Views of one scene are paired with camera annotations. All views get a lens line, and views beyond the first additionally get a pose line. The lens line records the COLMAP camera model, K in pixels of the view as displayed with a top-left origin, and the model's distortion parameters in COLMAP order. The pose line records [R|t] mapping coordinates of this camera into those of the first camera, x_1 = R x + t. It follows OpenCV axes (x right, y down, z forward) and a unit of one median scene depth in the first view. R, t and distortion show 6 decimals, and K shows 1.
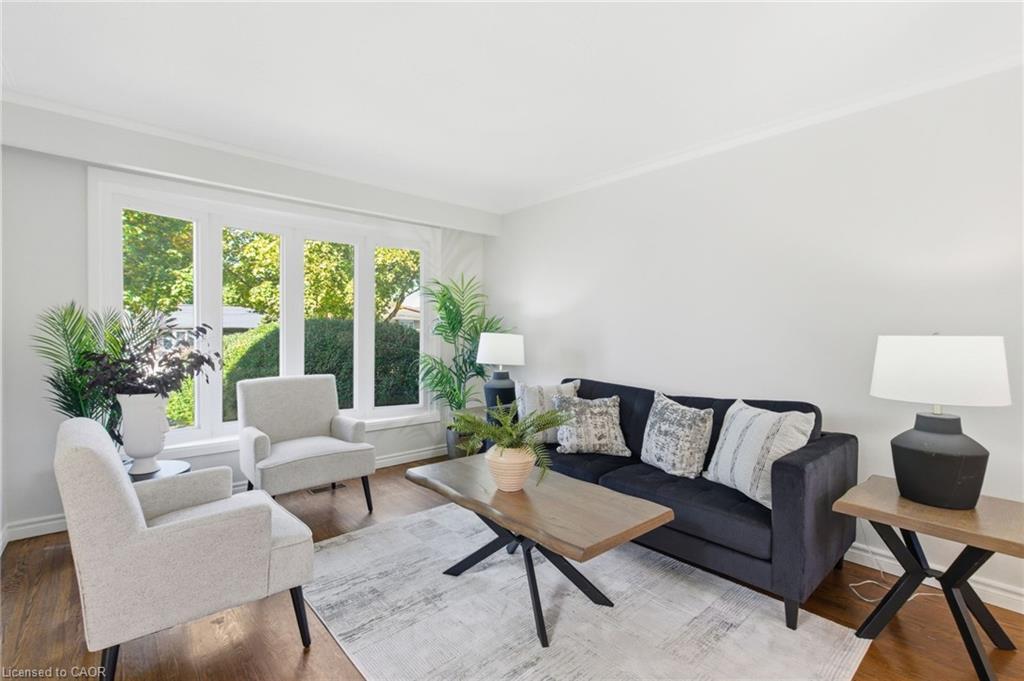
lens RADIAL K [[461.0, 0, 508.2], [0, 461.0, 340.3], [0, 0, 1]] dist [-0.001847, -0.000372]
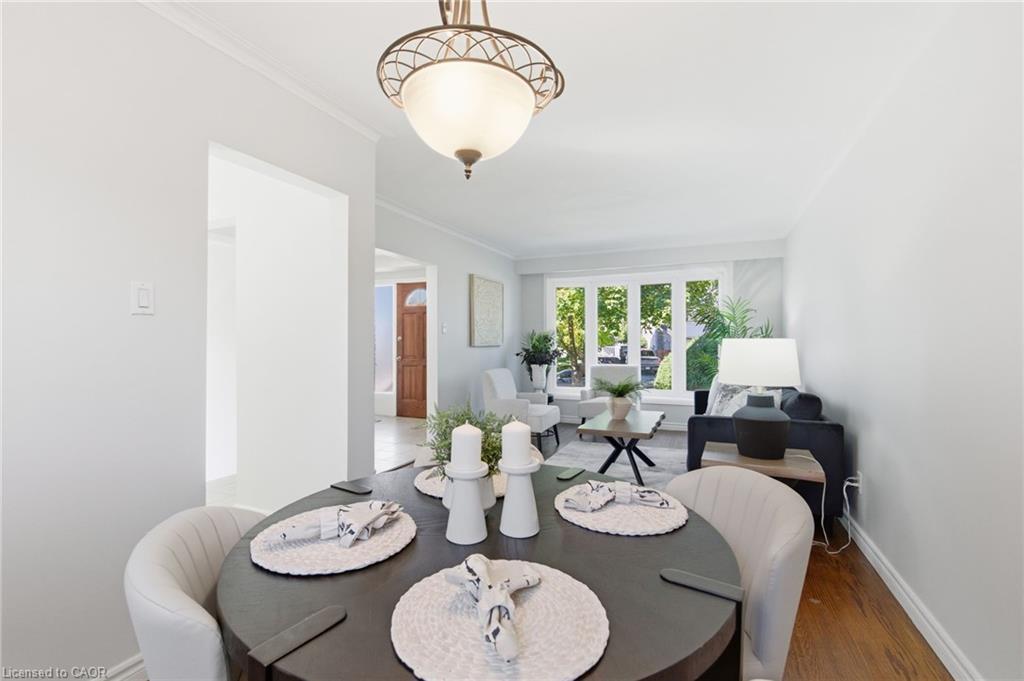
lens RADIAL K [[461.0, 0, 508.2], [0, 461.0, 340.3], [0, 0, 1]] dist [-0.001847, -0.000372]
pose [[0.427737, -0.007678, -0.903871, 1.173342], [-0.010468, 0.999855, -0.013447, 0.013086], [0.903843, 0.015213, 0.427594, -0.203100]]
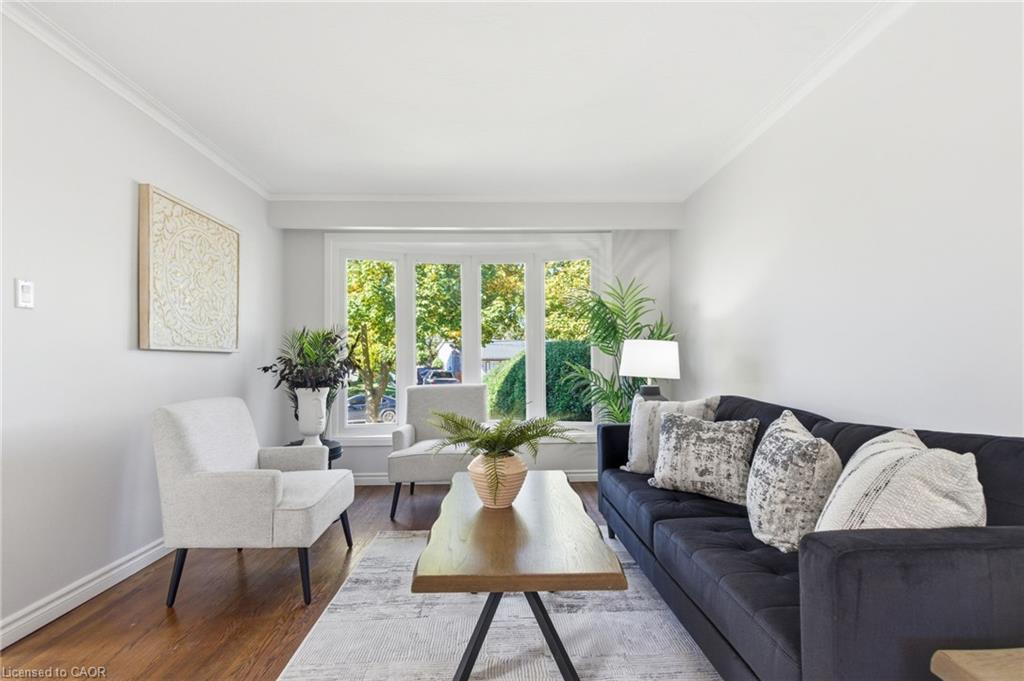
lens RADIAL K [[465.7, 0, 508.4], [0, 465.7, 349.9], [0, 0, 1]] dist [0.000694, 0.000050]
pose [[0.772243, -0.029623, -0.634636, 0.431393], [0.001695, 0.999005, -0.044568, 0.052188], [0.635325, 0.033342, 0.771525, 0.244485]]
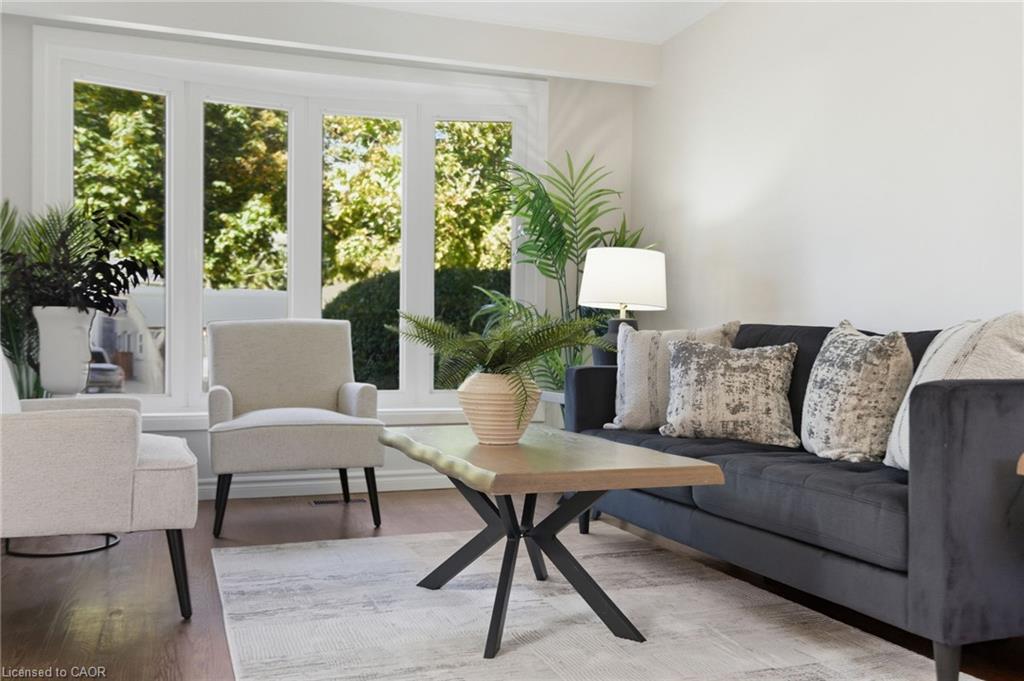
lens RADIAL K [[928.1, 0, 509.2], [0, 928.1, 354.9], [0, 0, 1]] dist [0.008084, -0.016444]
pose [[0.931582, 0.004644, -0.363503, 0.347971], [-0.007357, 0.999954, -0.006081, 0.155887], [0.363458, 0.008339, 0.931573, -0.113417]]
